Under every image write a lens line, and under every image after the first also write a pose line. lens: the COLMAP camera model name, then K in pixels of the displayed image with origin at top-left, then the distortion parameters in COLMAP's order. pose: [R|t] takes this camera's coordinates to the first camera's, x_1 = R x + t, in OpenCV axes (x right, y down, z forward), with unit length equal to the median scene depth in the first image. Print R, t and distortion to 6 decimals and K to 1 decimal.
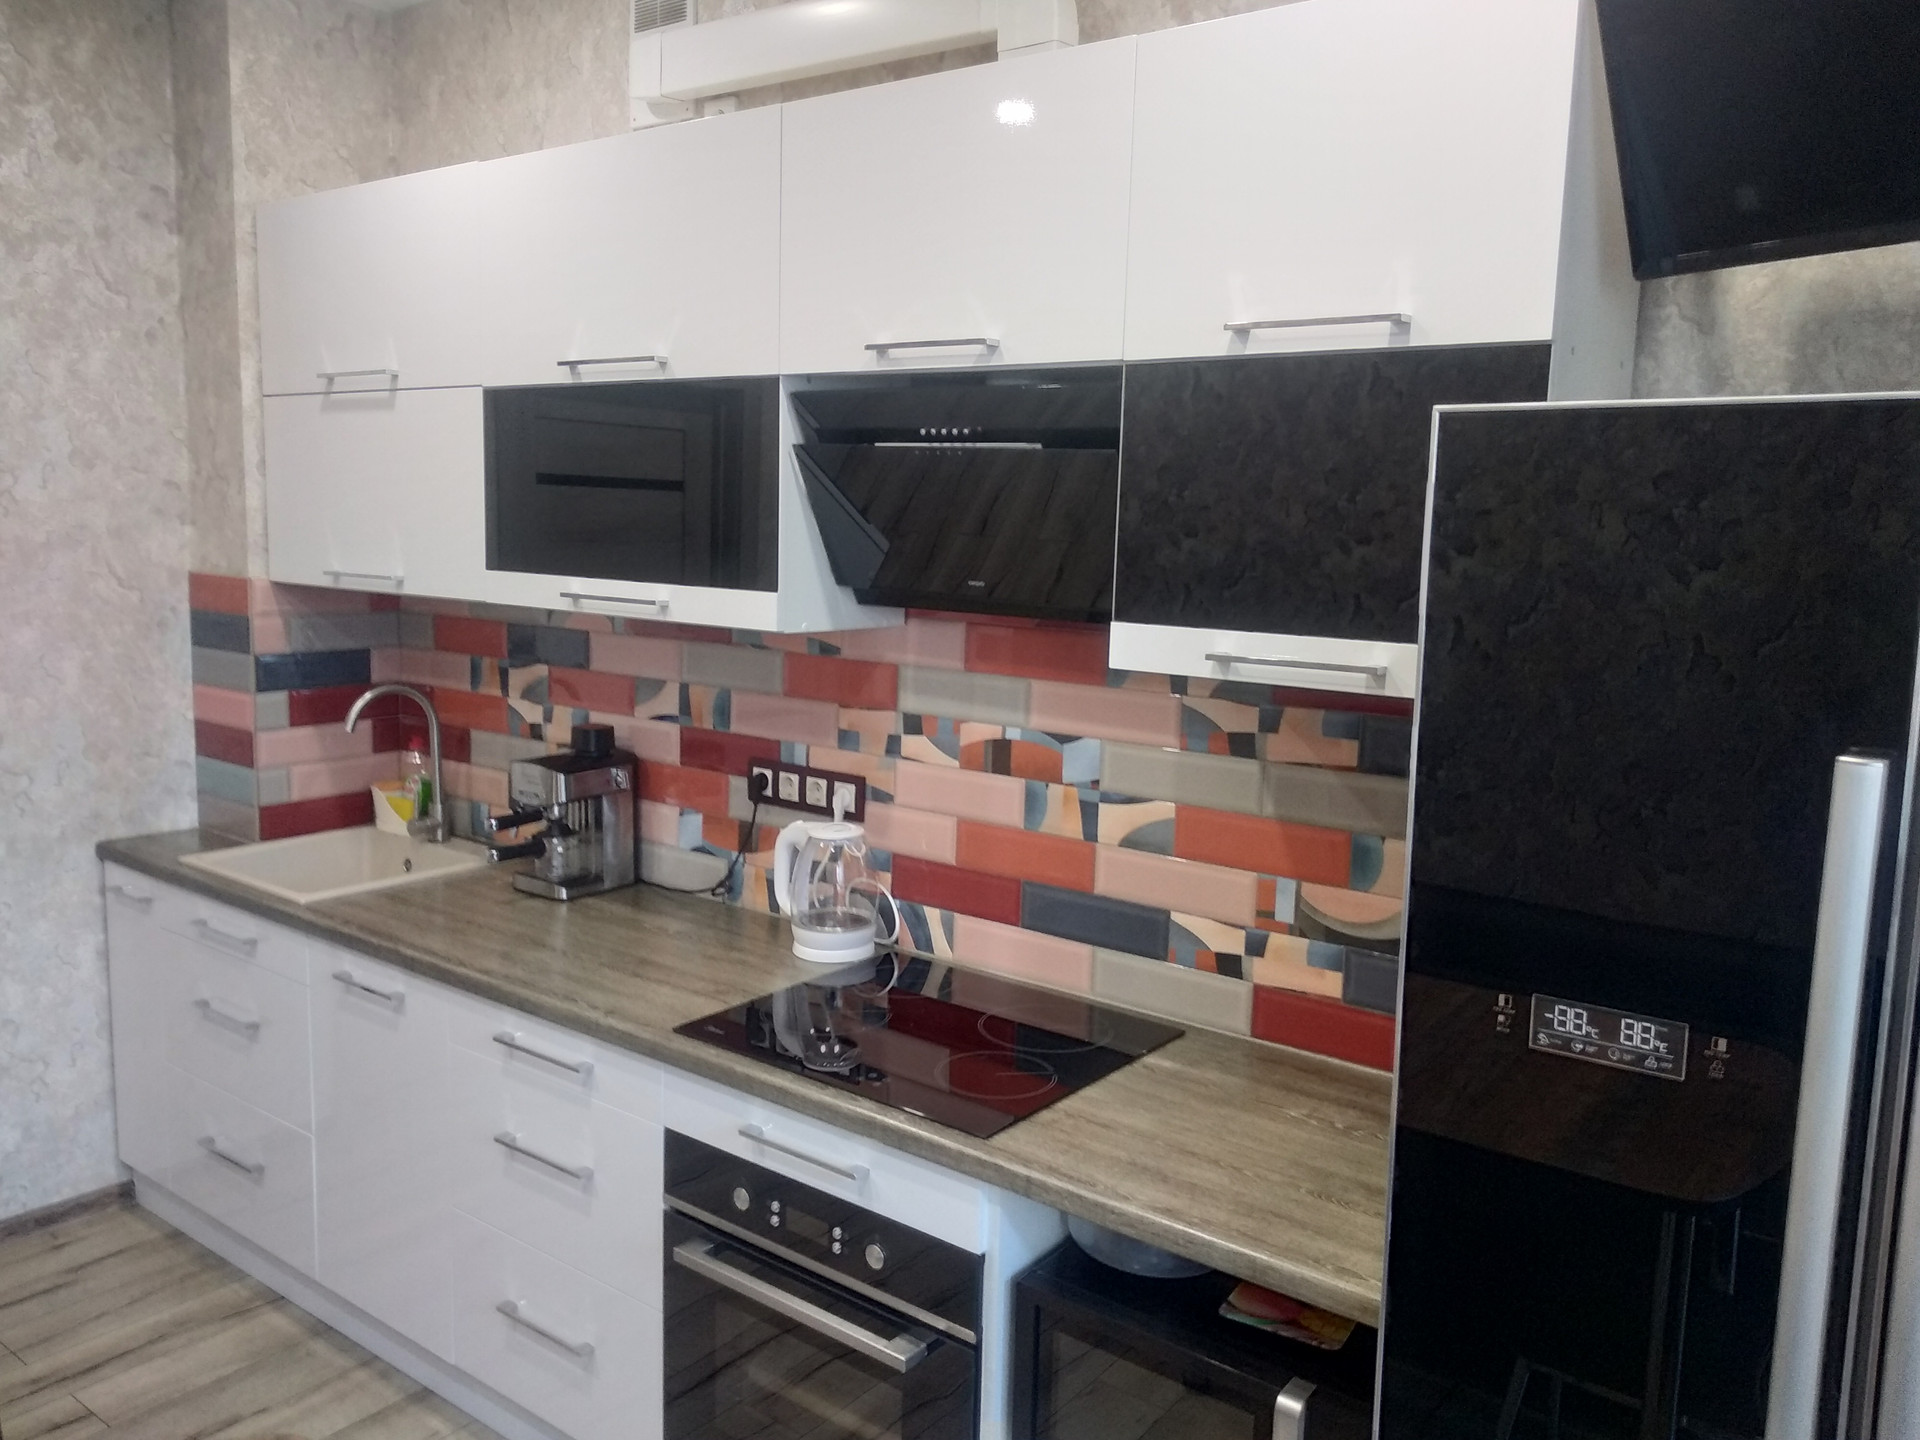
lens RADIAL K [[1508.8, 0, 1017.8], [0, 1508.8, 686.9], [0, 0, 1]] dist [0.049527, -0.077575]
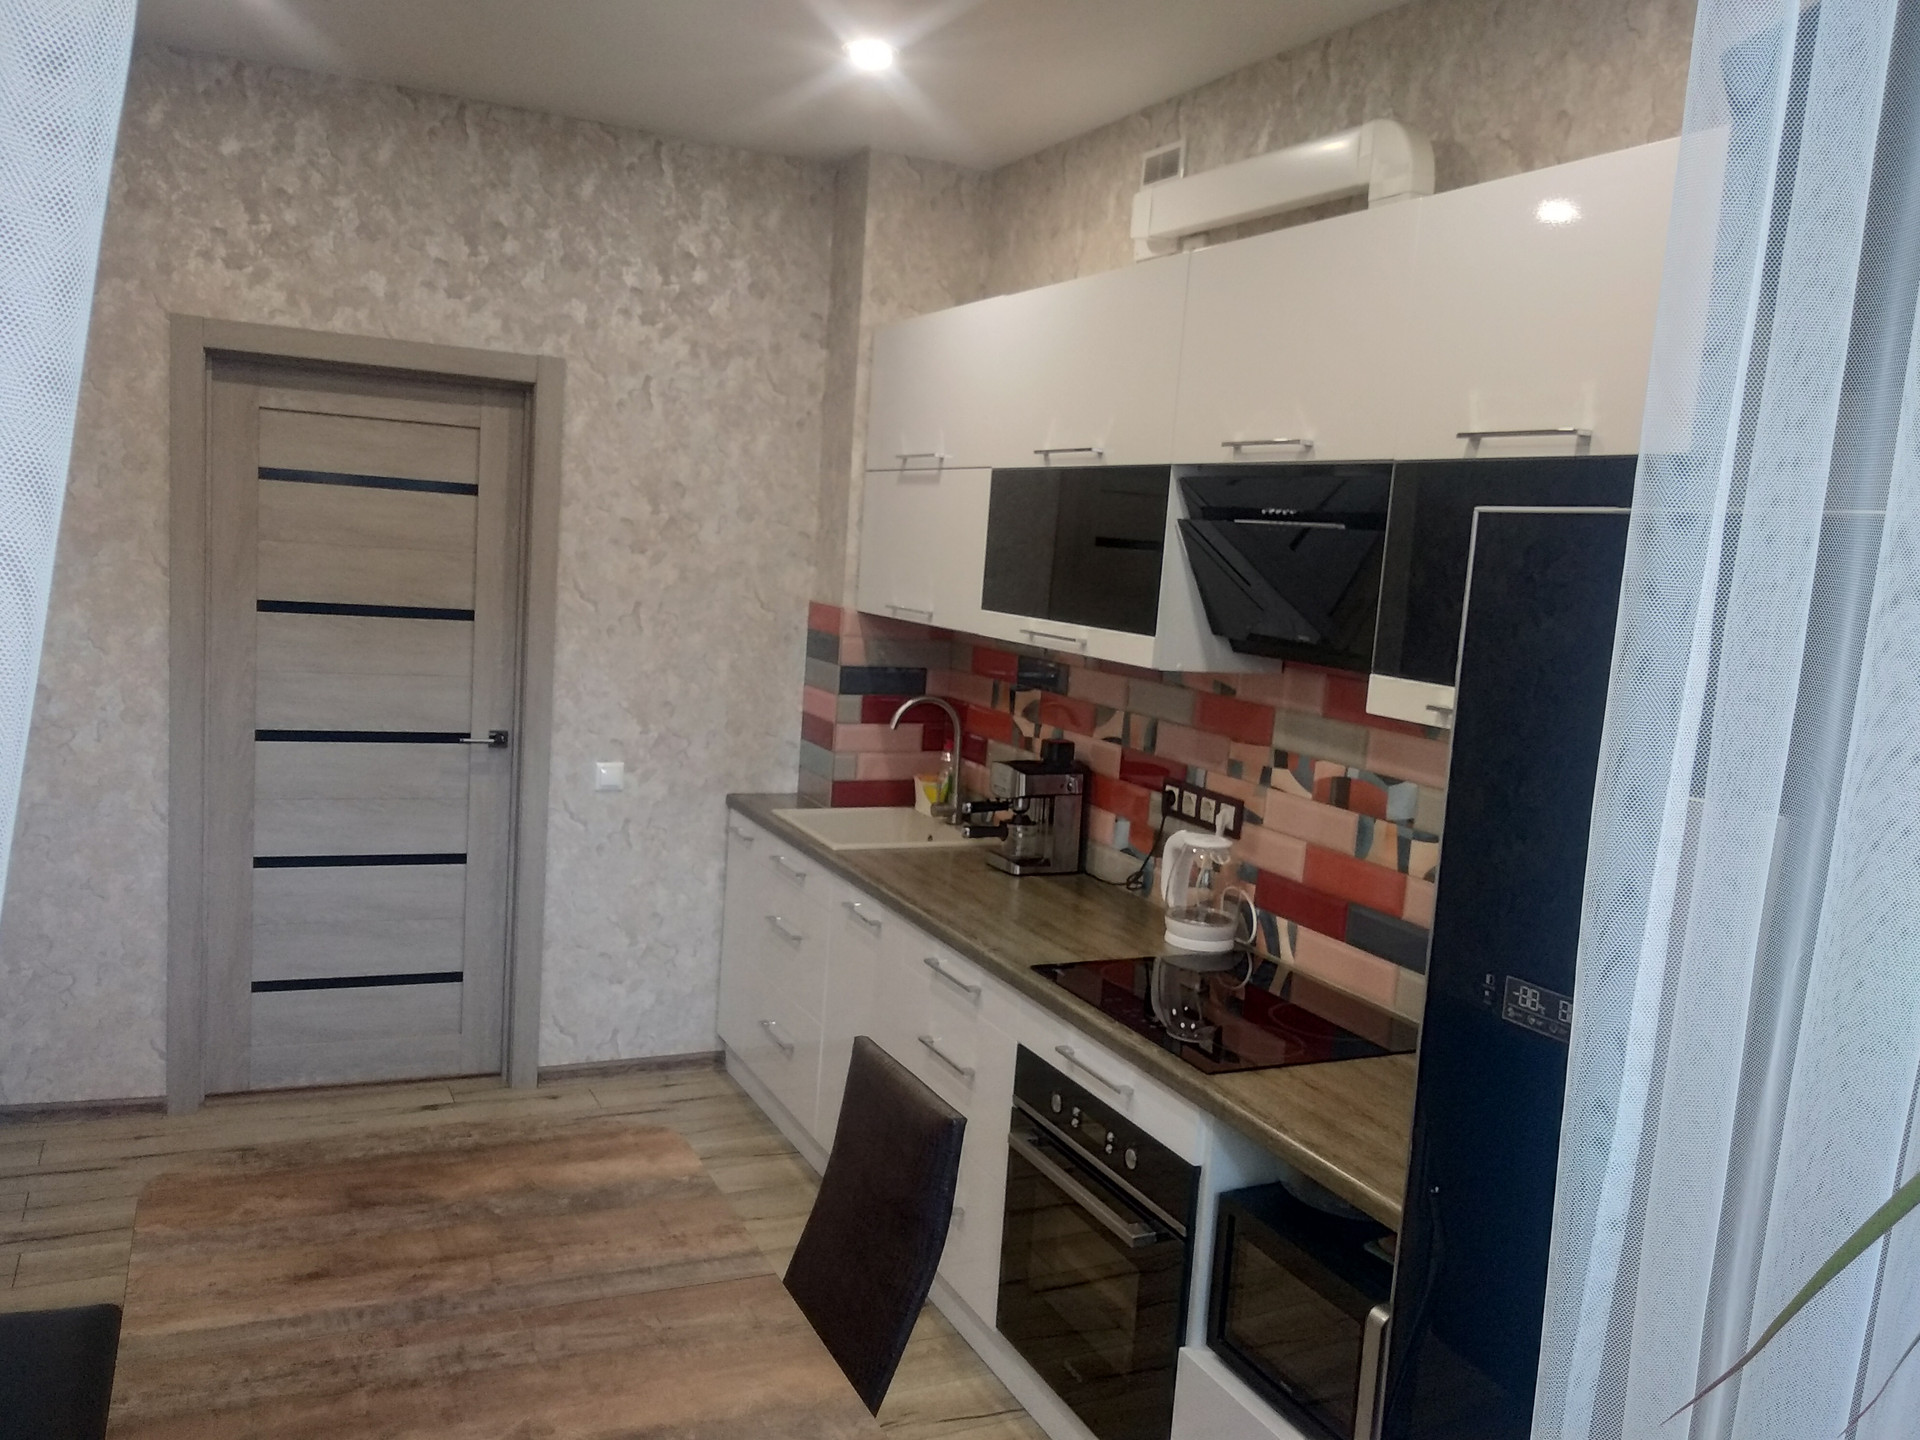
lens RADIAL K [[1508.8, 0, 999.8], [0, 1508.8, 682.6], [0, 0, 1]] dist [0.049527, -0.077575]
pose [[0.900819, 0.078394, -0.427058, 0.227932], [-0.098485, 0.994821, -0.025124, 0.016488], [0.422877, 0.064691, 0.903875, -0.154682]]
